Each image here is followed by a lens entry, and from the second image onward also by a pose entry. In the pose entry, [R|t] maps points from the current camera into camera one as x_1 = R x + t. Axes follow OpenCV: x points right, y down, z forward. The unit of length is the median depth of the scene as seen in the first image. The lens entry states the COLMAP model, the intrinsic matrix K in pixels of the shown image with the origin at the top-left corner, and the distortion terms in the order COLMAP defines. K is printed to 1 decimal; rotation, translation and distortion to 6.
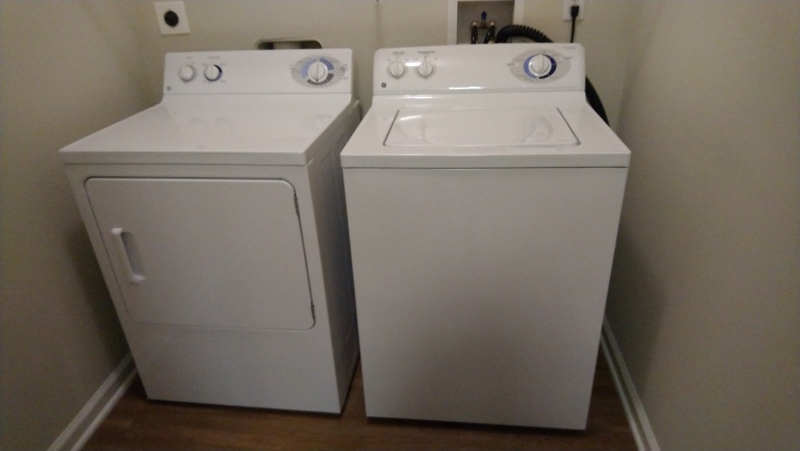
lens RADIAL K [[504.6, 0, 398.5], [0, 504.6, 225.9], [0, 0, 1]] dist [0.012163, -0.001579]
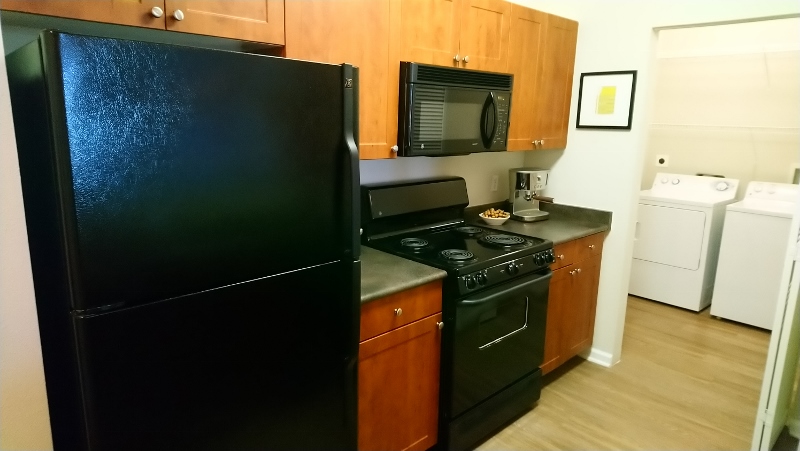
lens RADIAL K [[504.6, 0, 399.7], [0, 504.6, 222.2], [0, 0, 1]] dist [0.012163, -0.001579]
pose [[0.763359, 0.182710, -0.619597, 0.225713], [-0.334822, 0.932177, -0.137625, 0.779747], [0.552429, 0.312512, 0.772760, -1.869996]]
